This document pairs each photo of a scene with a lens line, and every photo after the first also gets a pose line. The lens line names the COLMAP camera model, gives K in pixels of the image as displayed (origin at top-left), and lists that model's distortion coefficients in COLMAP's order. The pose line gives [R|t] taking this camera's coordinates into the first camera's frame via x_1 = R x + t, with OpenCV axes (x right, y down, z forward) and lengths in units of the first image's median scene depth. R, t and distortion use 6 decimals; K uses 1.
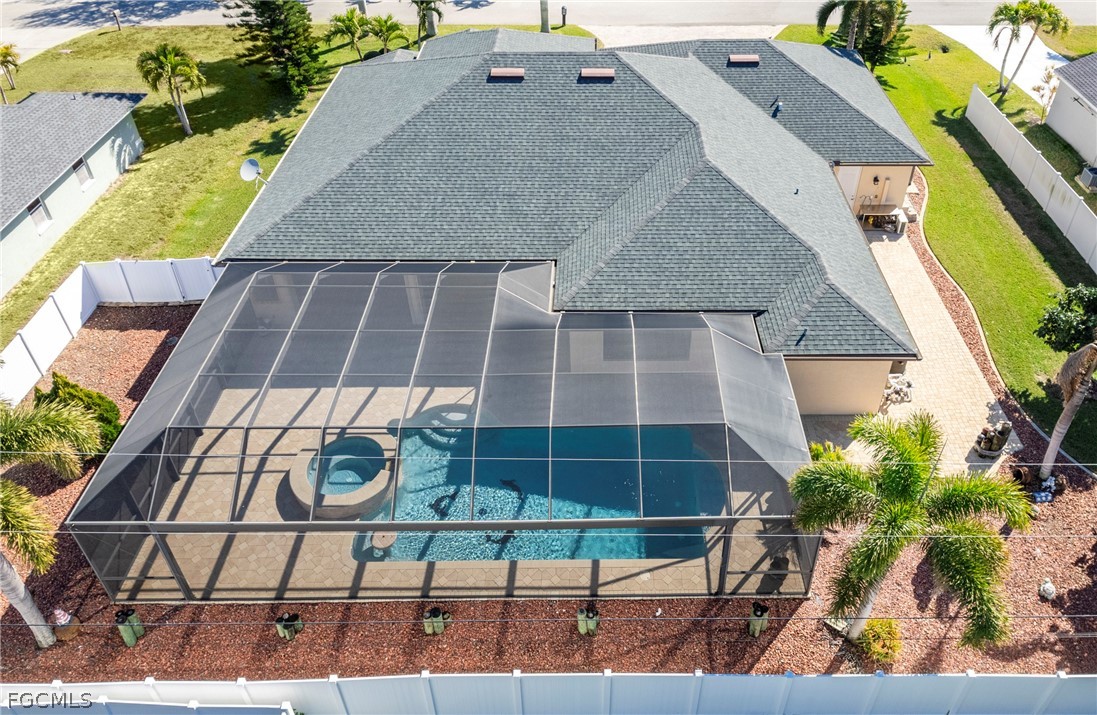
lens RADIAL K [[797.3, 0, 591.5], [0, 797.3, 267.4], [0, 0, 1]] dist [0.038881, -0.039307]
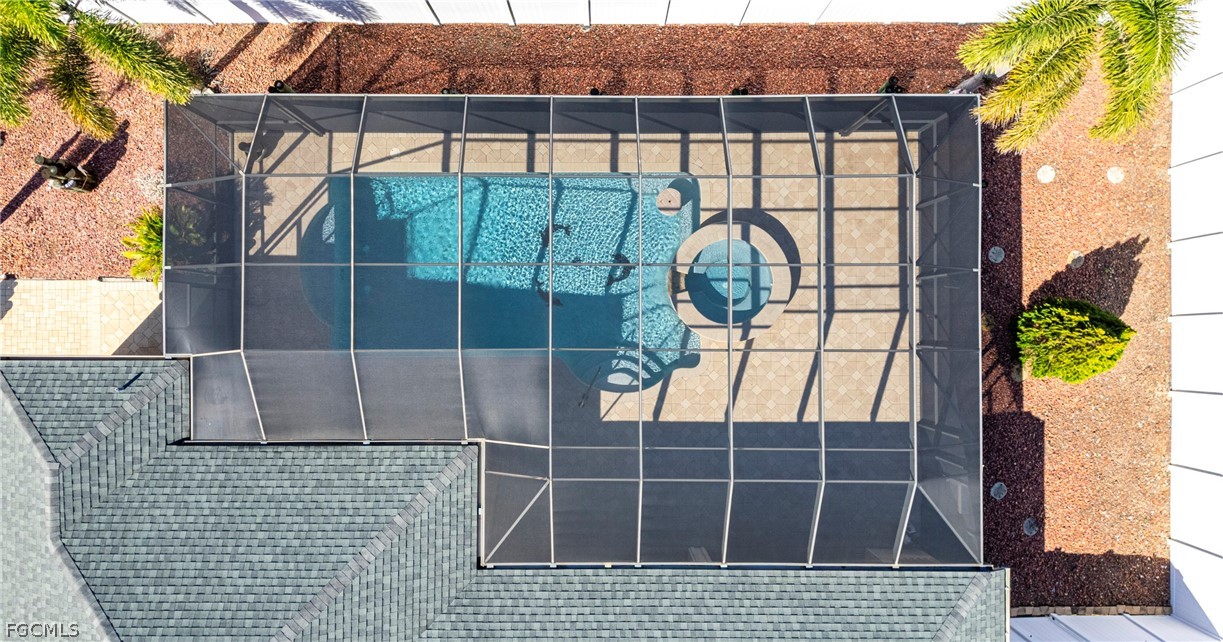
lens RADIAL K [[770.7, 0, 610.1], [0, 770.7, 326.2], [0, 0, 1]] dist [0.019171, -0.015572]
pose [[-0.999935, 0.006205, -0.009575, -0.158586], [-0.011395, -0.586234, 0.810061, -0.434033], [-0.000587, 0.810118, 0.586267, 0.518905]]
